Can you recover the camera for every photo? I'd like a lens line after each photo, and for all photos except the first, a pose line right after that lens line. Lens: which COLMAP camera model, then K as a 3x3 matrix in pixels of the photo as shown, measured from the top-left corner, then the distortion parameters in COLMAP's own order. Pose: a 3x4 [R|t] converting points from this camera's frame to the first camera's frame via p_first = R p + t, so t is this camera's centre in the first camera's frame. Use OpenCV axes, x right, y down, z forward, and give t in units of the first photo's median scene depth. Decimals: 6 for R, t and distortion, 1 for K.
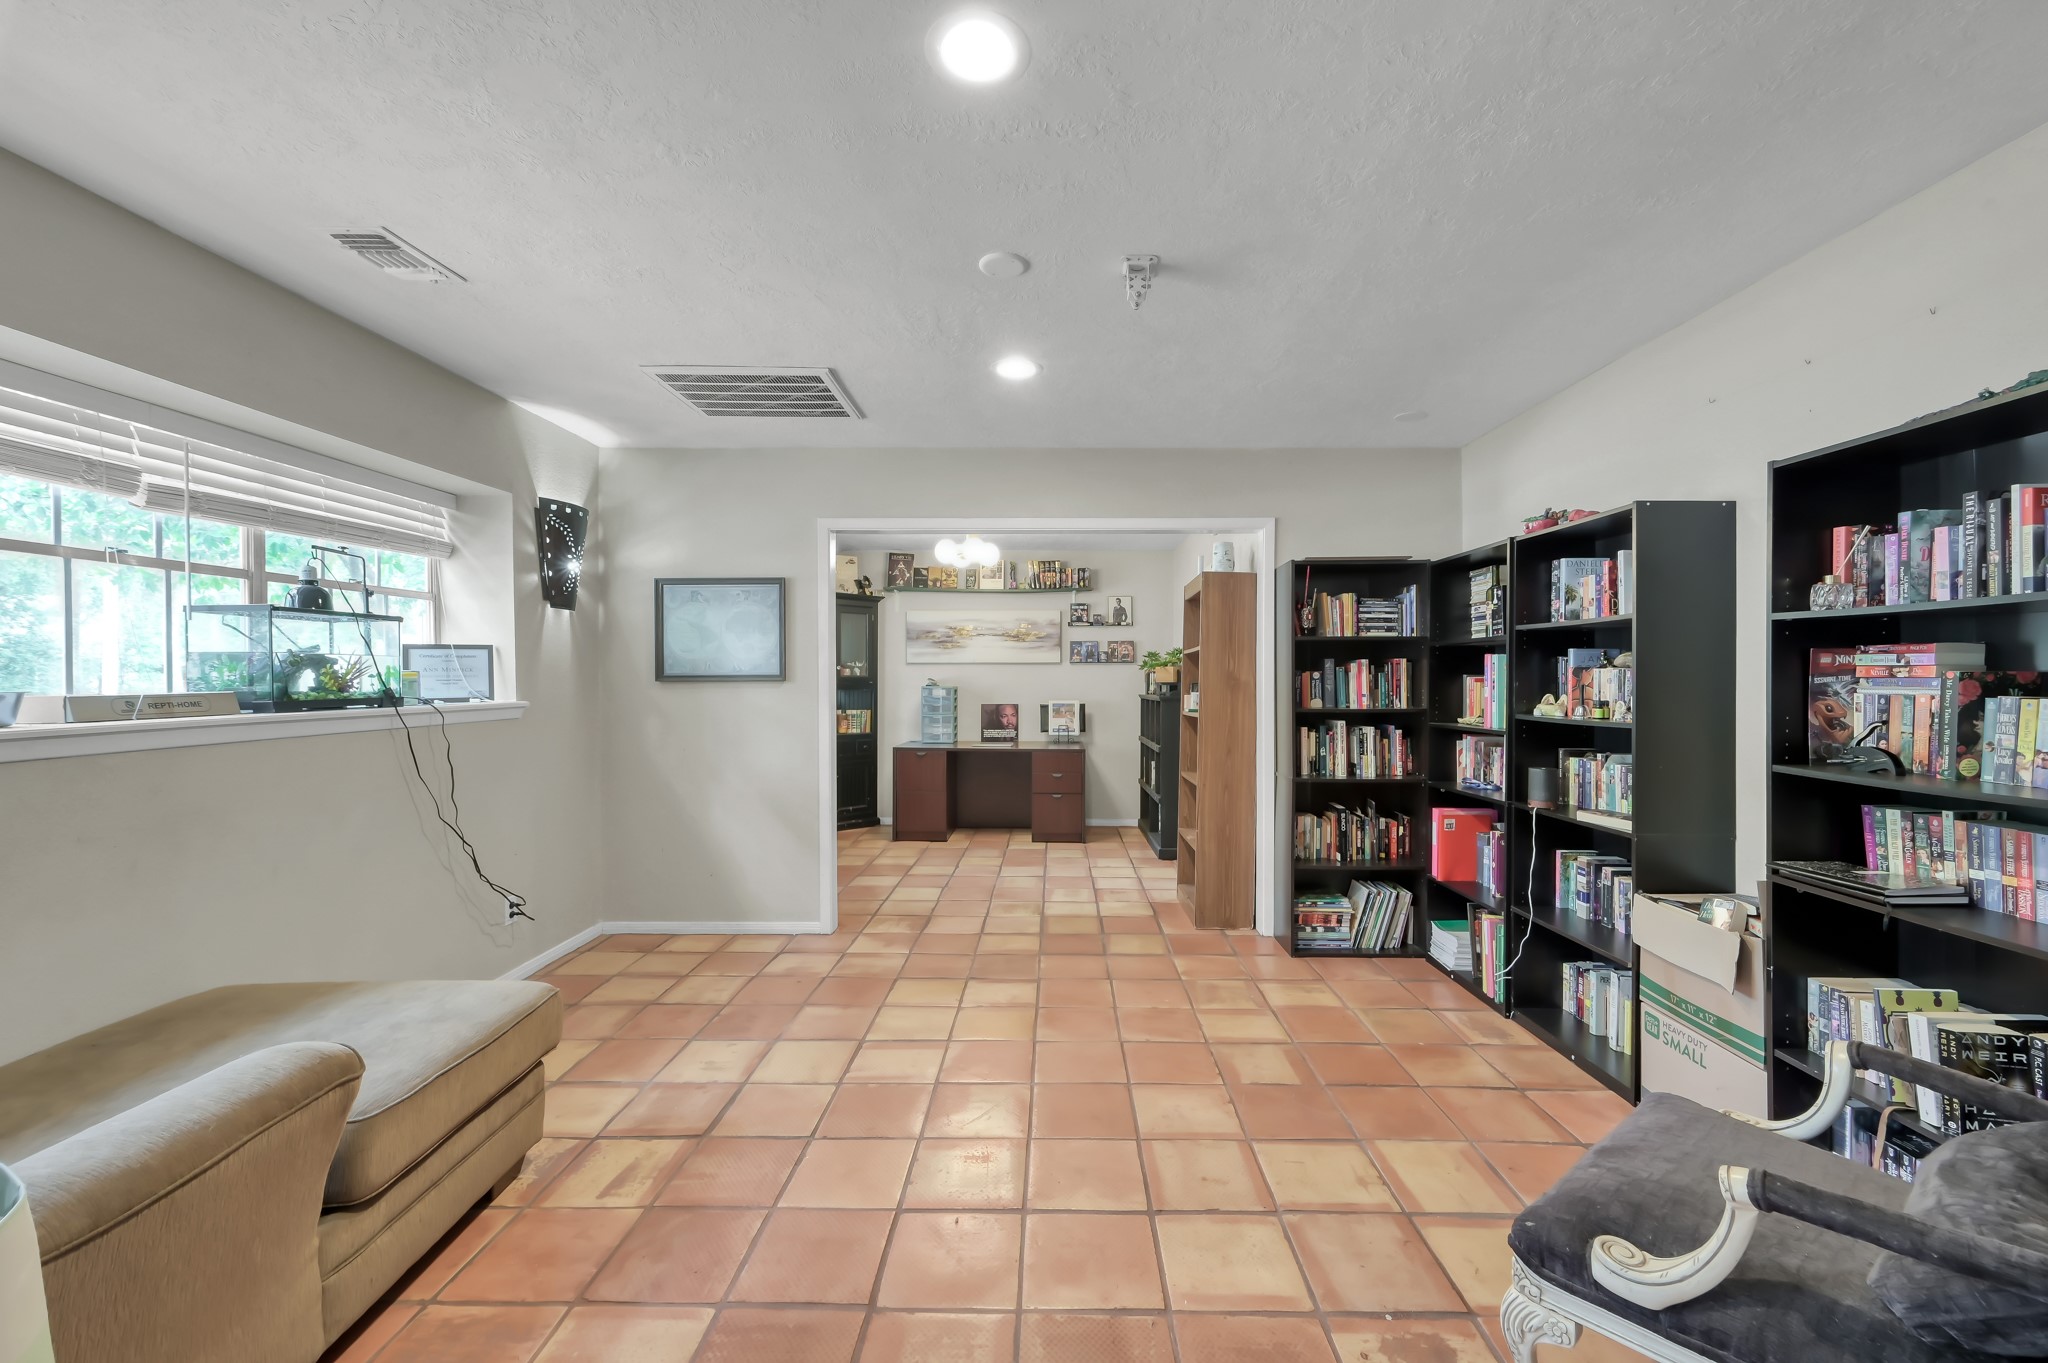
lens RADIAL K [[813.9, 0, 1025.4], [0, 813.9, 675.3], [0, 0, 1]] dist [0.000435, -0.000053]
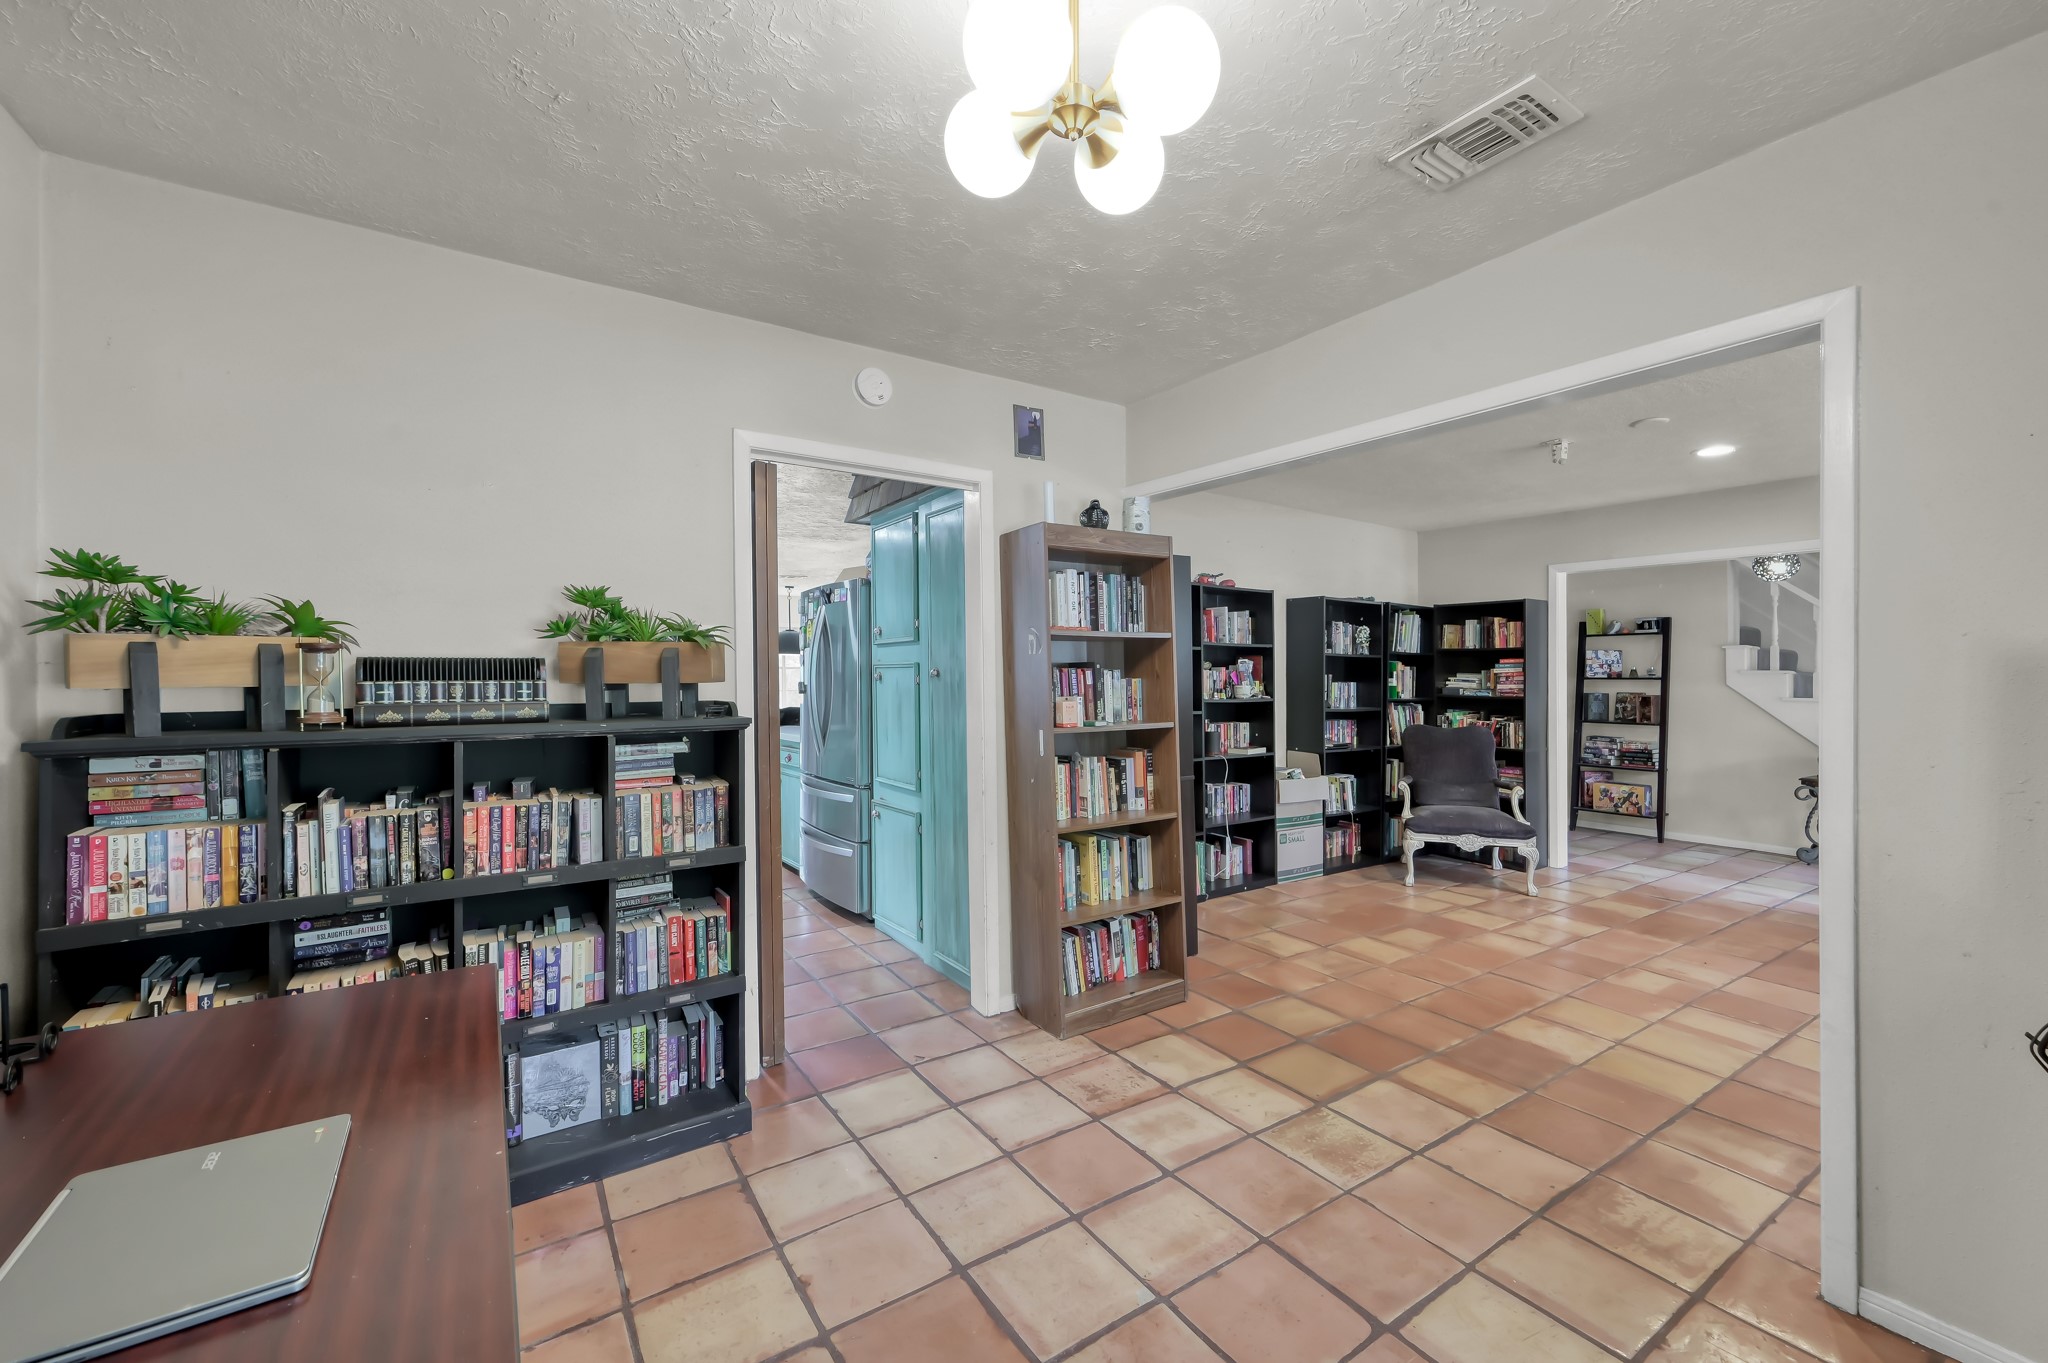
lens RADIAL K [[813.9, 0, 1017.6], [0, 813.9, 680.6], [0, 0, 1]] dist [0.000435, -0.000053]
pose [[-0.554571, 0.003635, 0.832128, -0.463194], [0.019029, 0.999784, 0.008315, -0.008959], [-0.831918, 0.020446, -0.554521, 2.064090]]
